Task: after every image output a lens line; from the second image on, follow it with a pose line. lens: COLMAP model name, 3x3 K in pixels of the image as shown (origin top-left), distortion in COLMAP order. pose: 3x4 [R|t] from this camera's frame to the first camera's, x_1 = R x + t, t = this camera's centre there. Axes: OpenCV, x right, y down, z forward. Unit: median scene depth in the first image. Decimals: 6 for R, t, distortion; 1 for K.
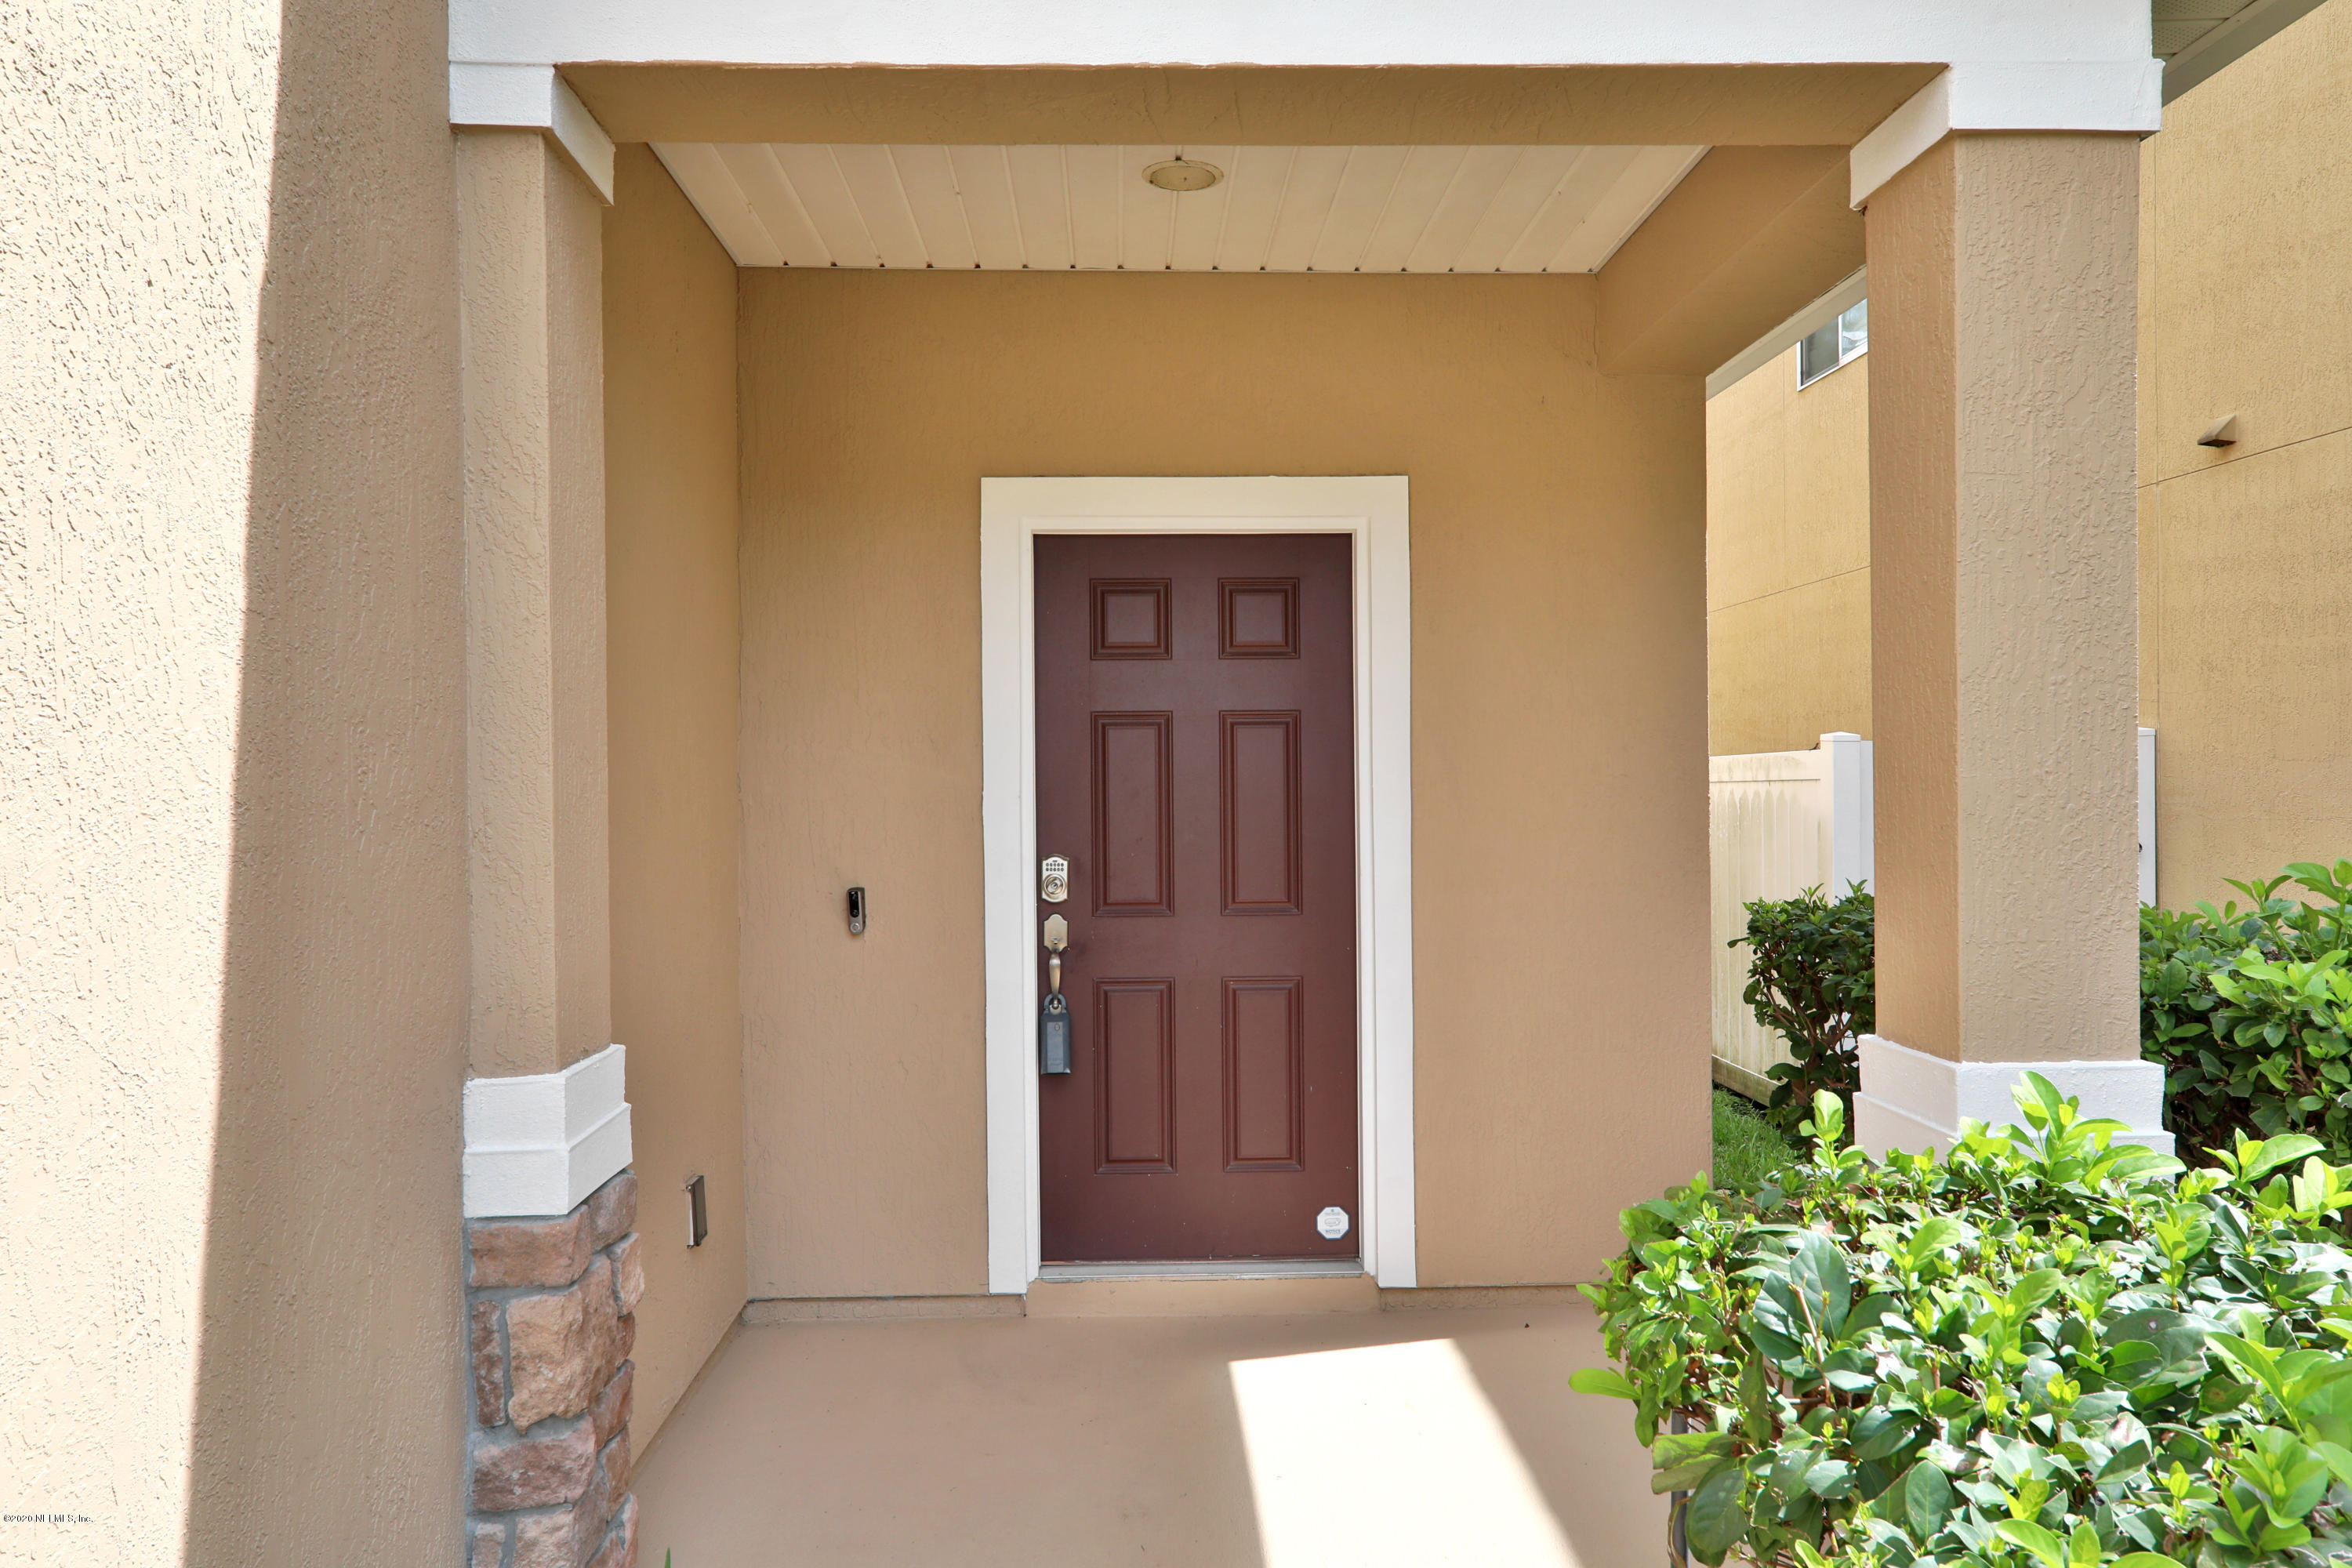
lens RADIAL K [[1614.9, 0, 1176.0], [0, 1614.9, 784.0], [0, 0, 1]] dist [-0.003495, -0.000912]
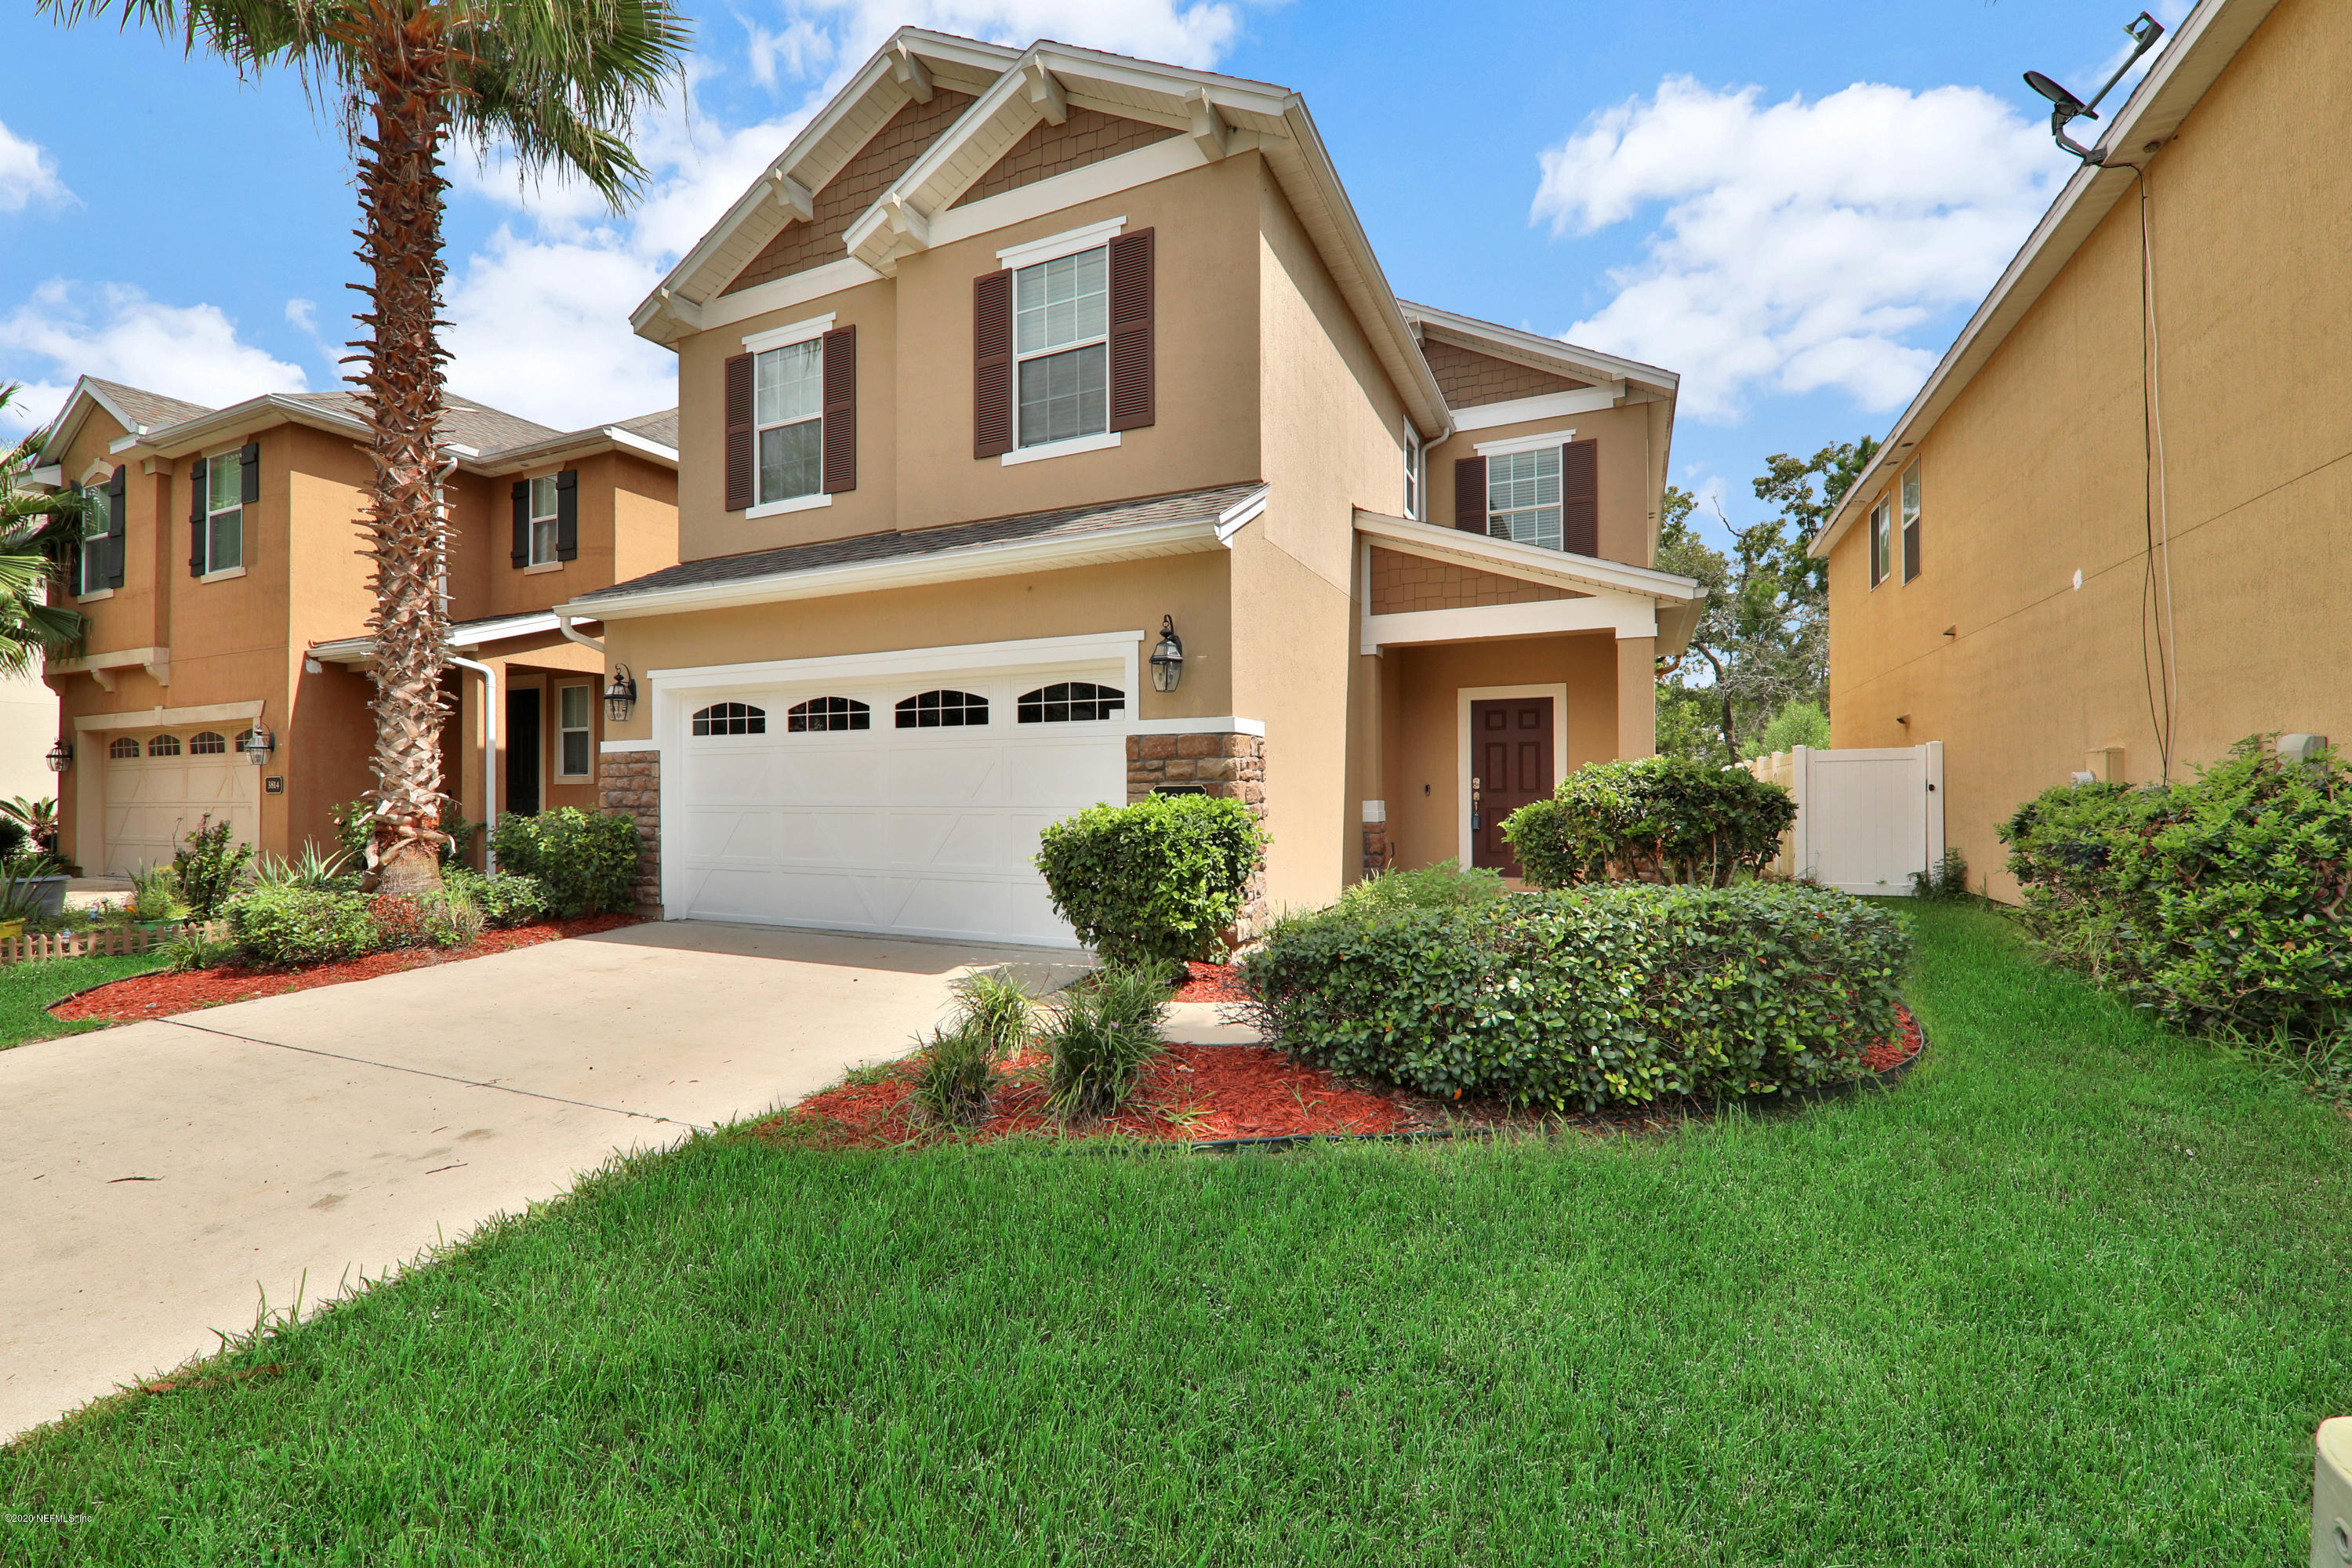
lens RADIAL K [[986.2, 0, 1183.0], [0, 986.2, 785.8], [0, 0, 1]] dist [0.002693, -0.005759]
pose [[0.895189, 0.002259, -0.445681, 0.377787], [-0.002966, 0.999995, -0.000890, 0.069245], [0.445677, 0.002118, 0.895191, -1.595498]]
